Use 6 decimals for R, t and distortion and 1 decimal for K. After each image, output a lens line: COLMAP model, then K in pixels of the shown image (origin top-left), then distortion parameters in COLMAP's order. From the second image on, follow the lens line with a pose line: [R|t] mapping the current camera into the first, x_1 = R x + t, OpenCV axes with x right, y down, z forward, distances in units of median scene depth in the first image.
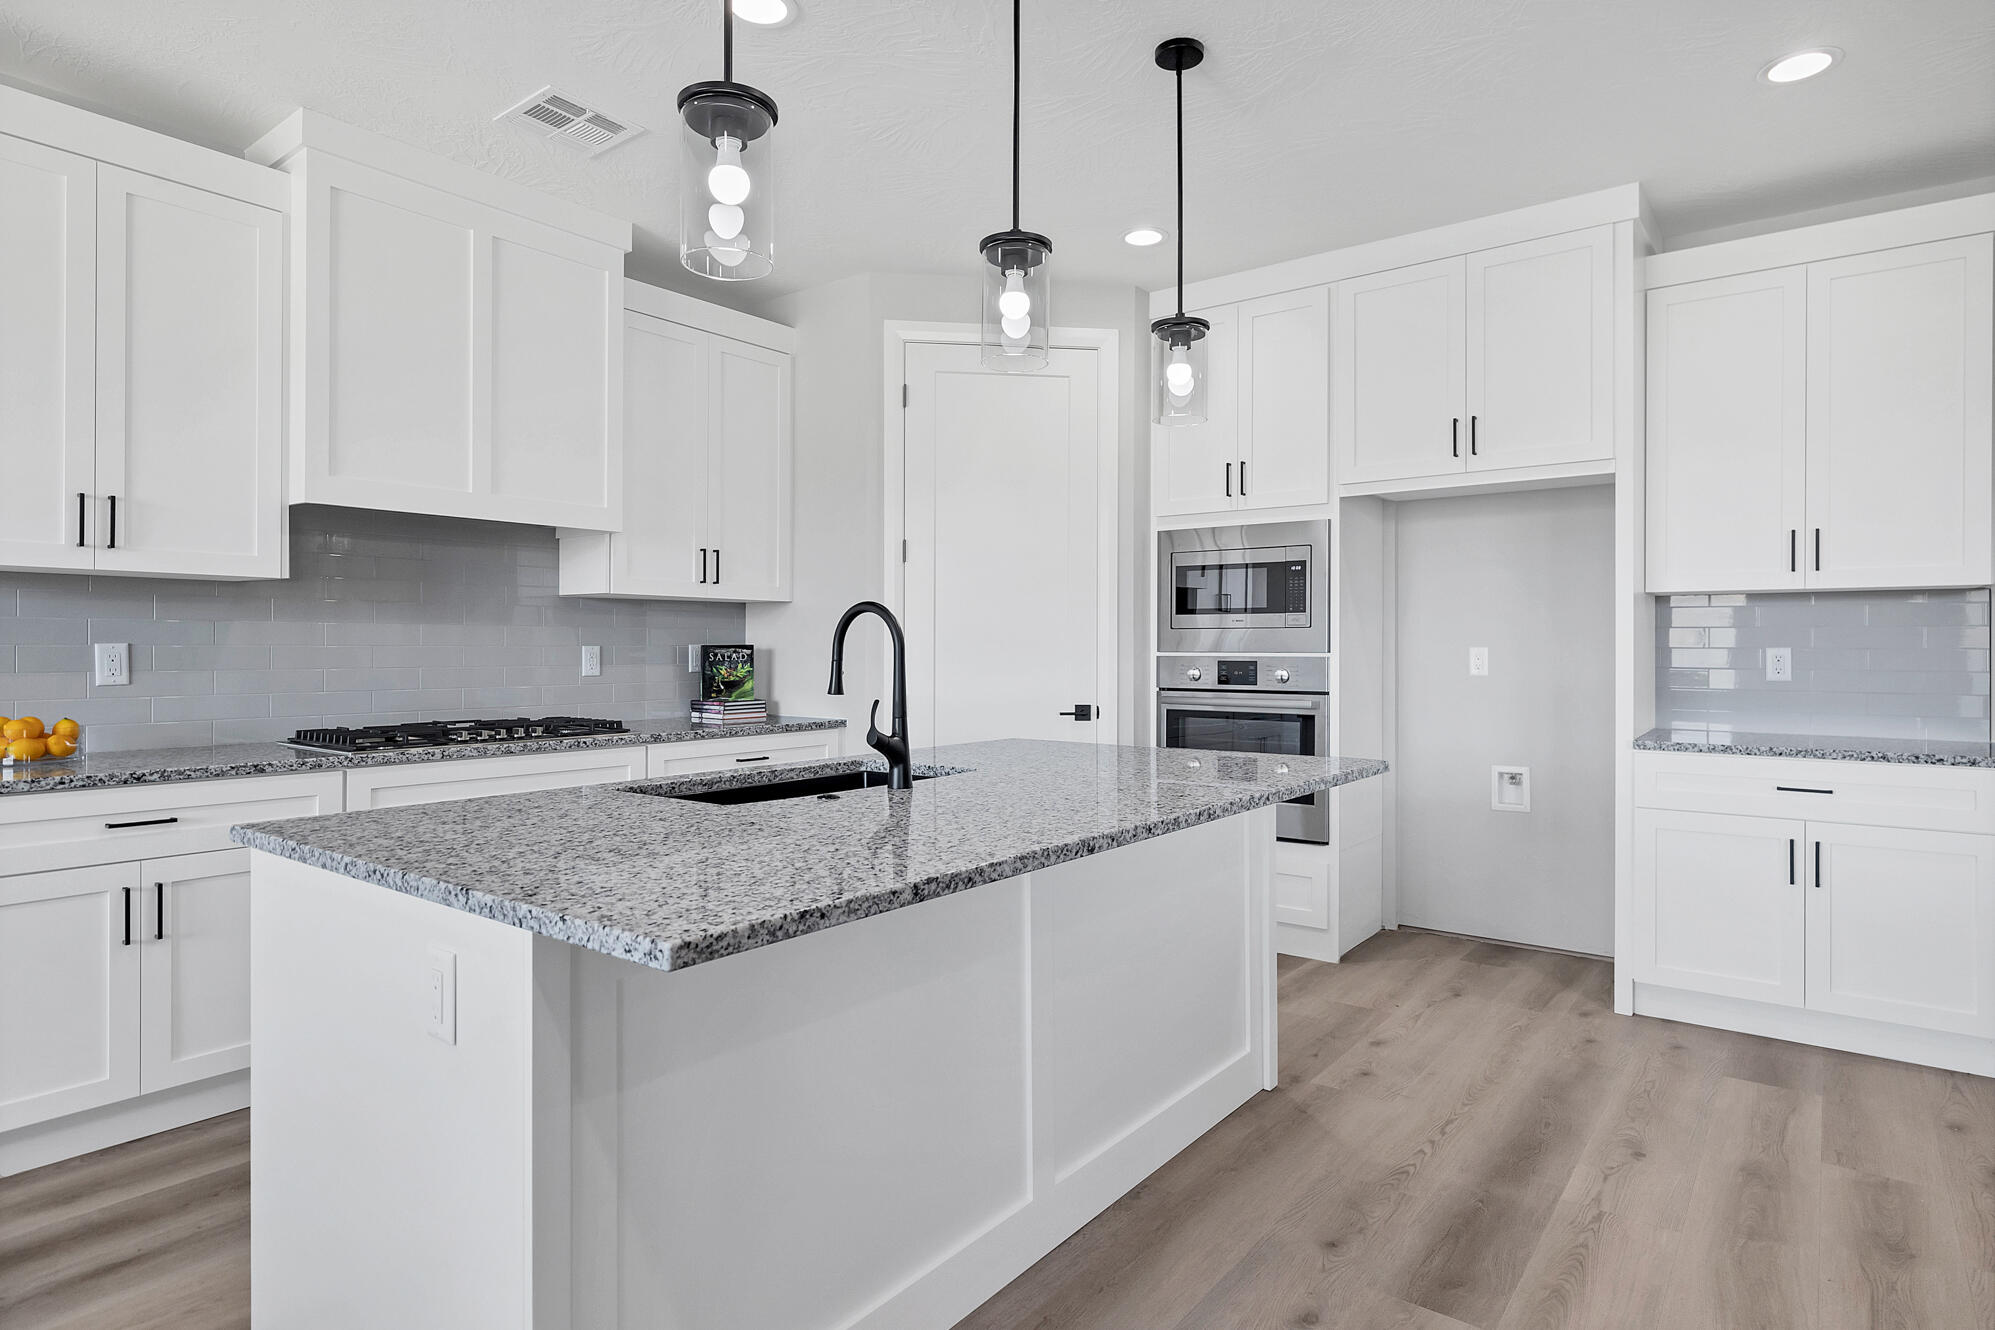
lens RADIAL K [[1082.5, 0, 995.3], [0, 1082.5, 660.2], [0, 0, 1]] dist [-0.003179, 0.001216]
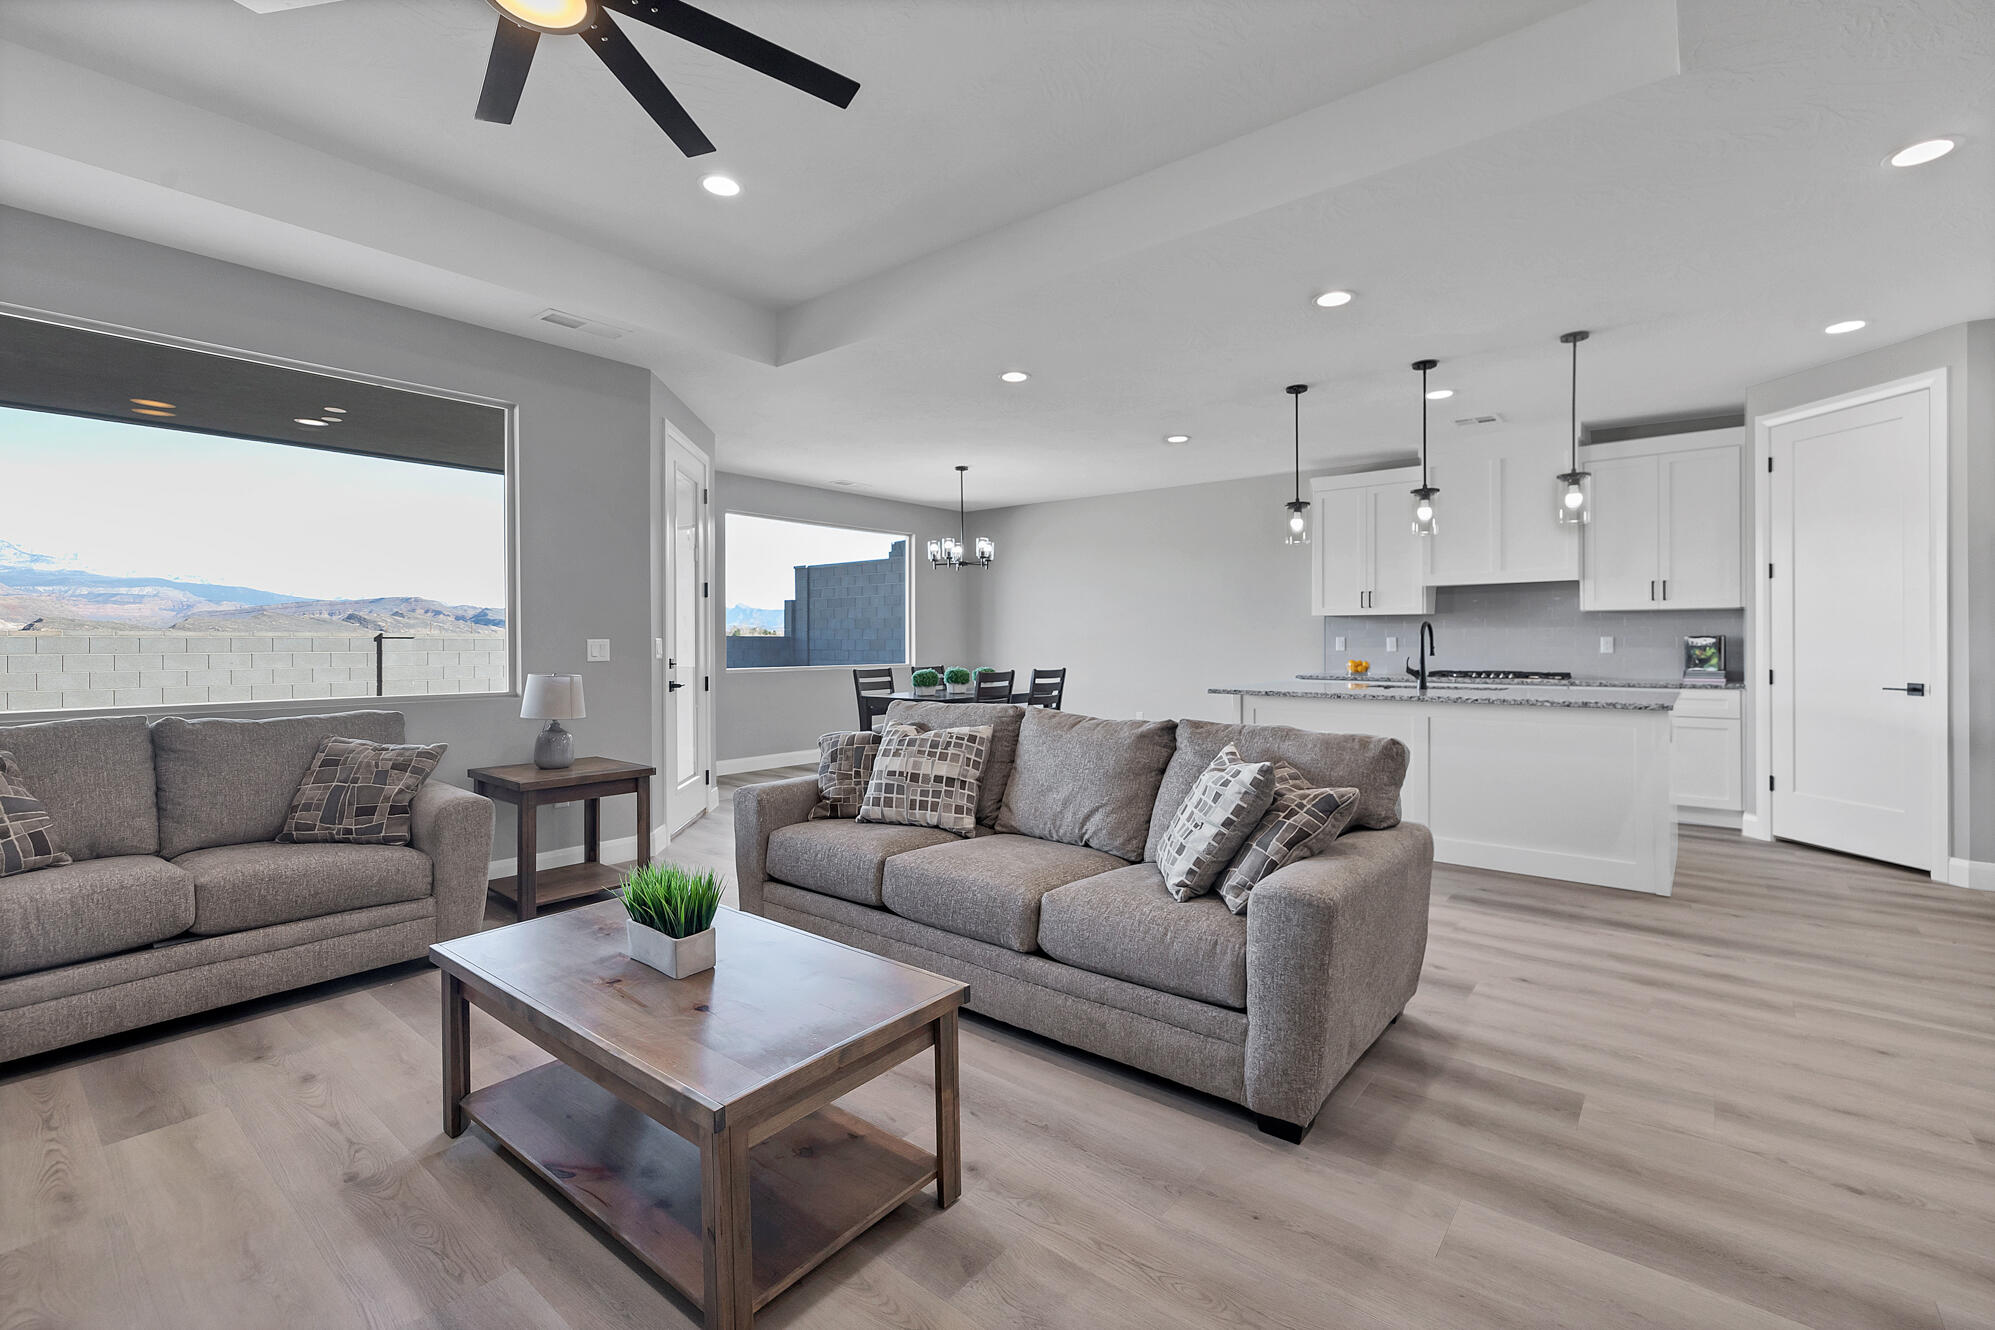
lens RADIAL K [[864.1, 0, 1006.5], [0, 864.1, 643.1], [0, 0, 1]] dist [0.002055, 0.000003]
pose [[-0.024334, 0.002719, -0.999700, 1.295204], [-0.007655, 0.999966, 0.002906, 0.001122], [0.999675, 0.007724, -0.024312, -0.002574]]
